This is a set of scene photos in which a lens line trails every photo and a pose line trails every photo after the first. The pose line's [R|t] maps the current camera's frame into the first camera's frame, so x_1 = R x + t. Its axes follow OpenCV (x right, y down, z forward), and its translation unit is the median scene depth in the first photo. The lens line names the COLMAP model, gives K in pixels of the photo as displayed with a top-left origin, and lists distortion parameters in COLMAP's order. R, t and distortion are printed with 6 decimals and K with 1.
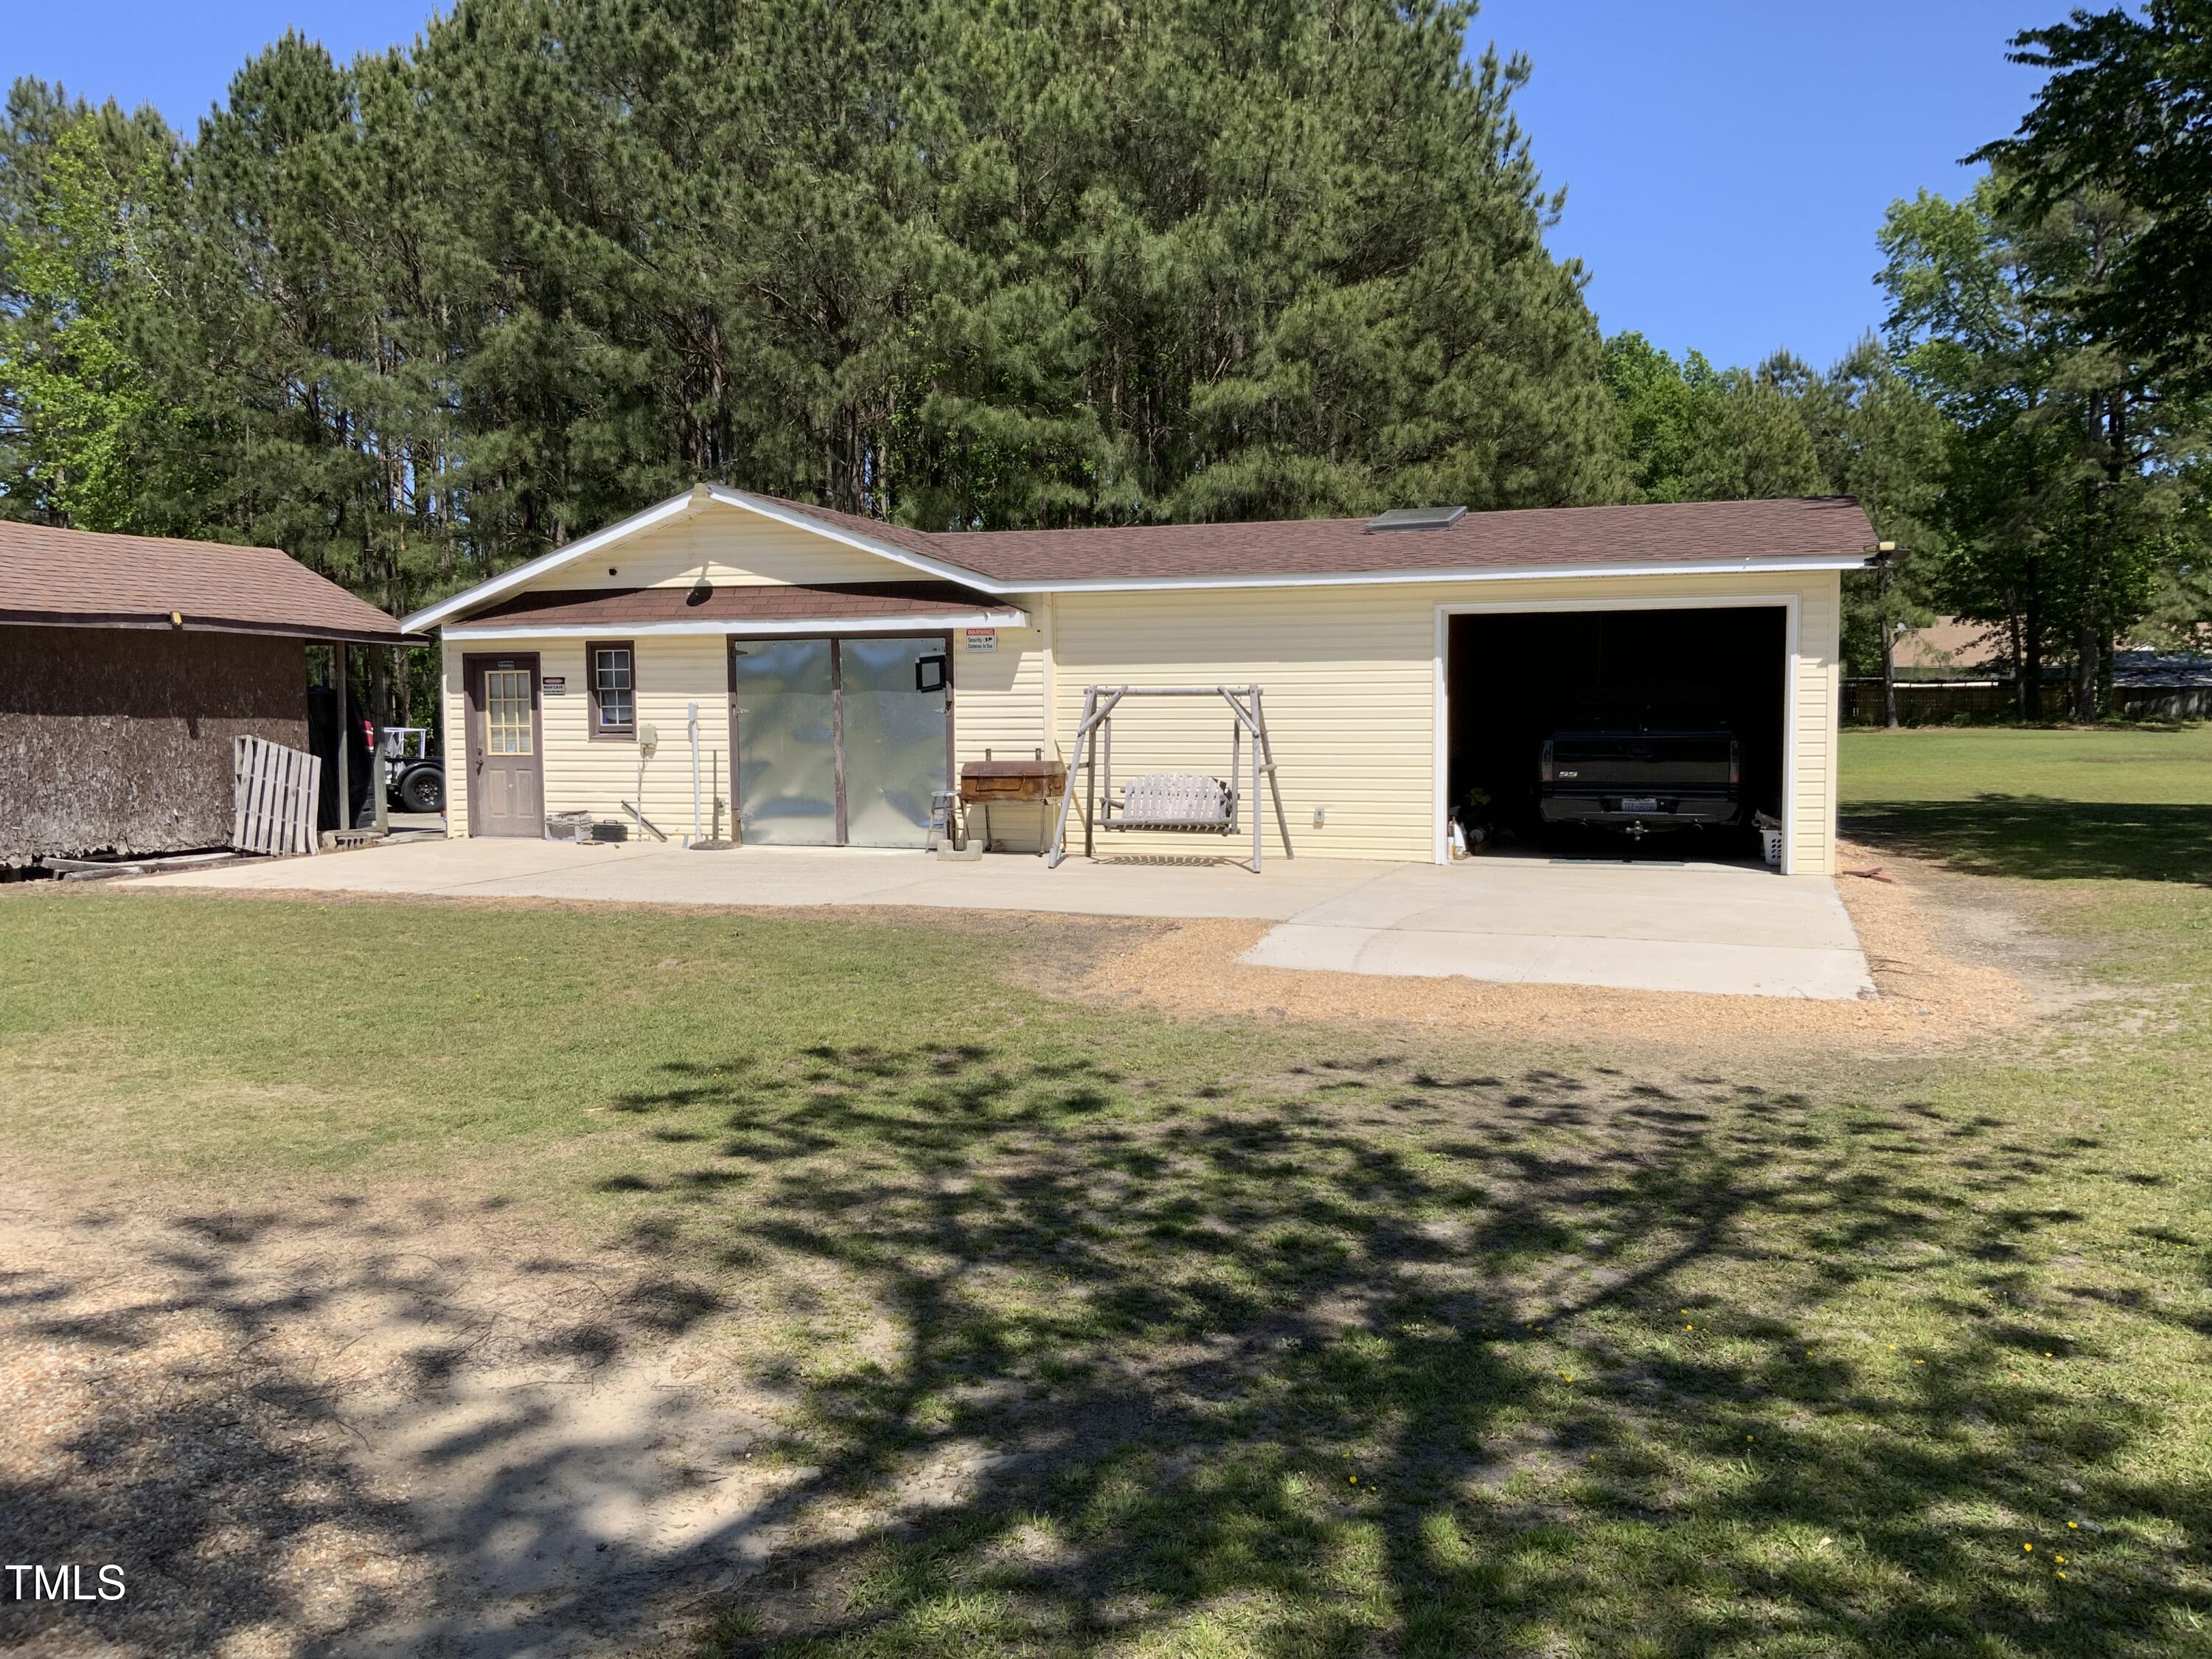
lens RADIAL K [[1846.3, 0, 1105.1], [0, 1846.3, 831.7], [0, 0, 1]] dist [0.059618, -0.122311]
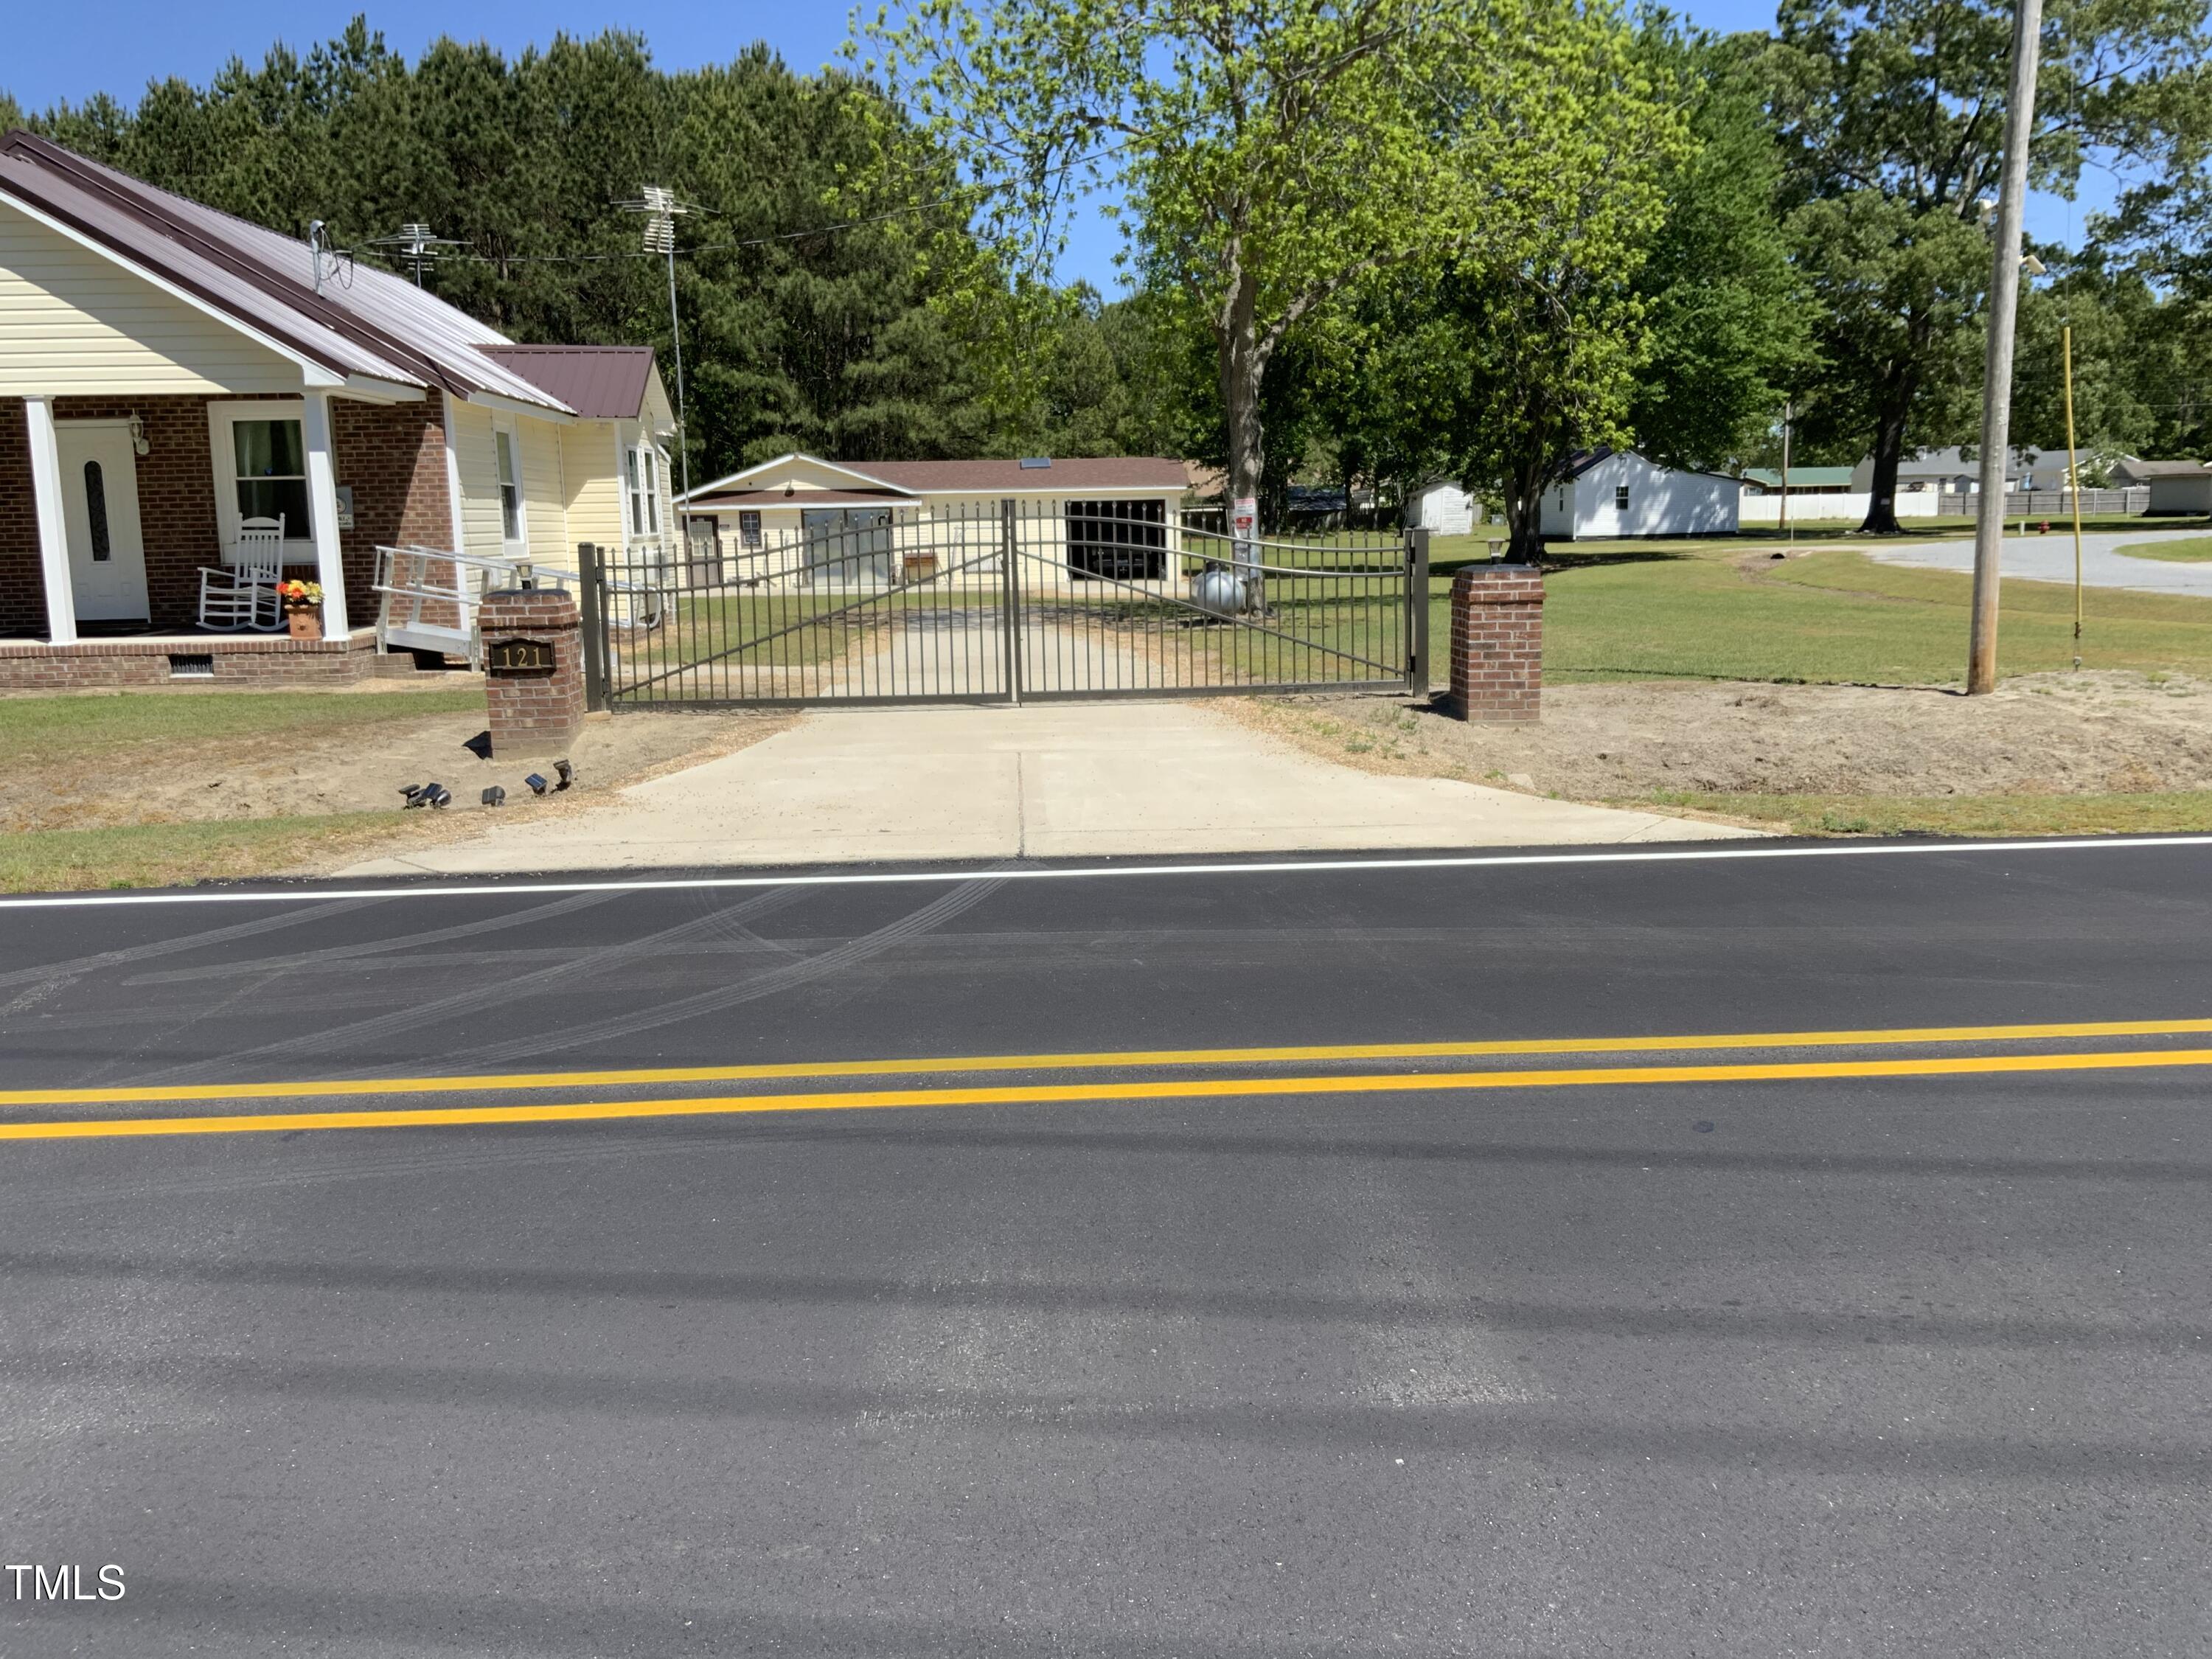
lens RADIAL K [[1846.3, 0, 1107.7], [0, 1846.3, 829.2], [0, 0, 1]] dist [0.059618, -0.122311]
pose [[0.926279, -0.071624, 0.369969, -0.786397], [0.035741, 0.994043, 0.102957, 0.092697], [-0.375140, -0.082144, 0.923321, -1.624300]]
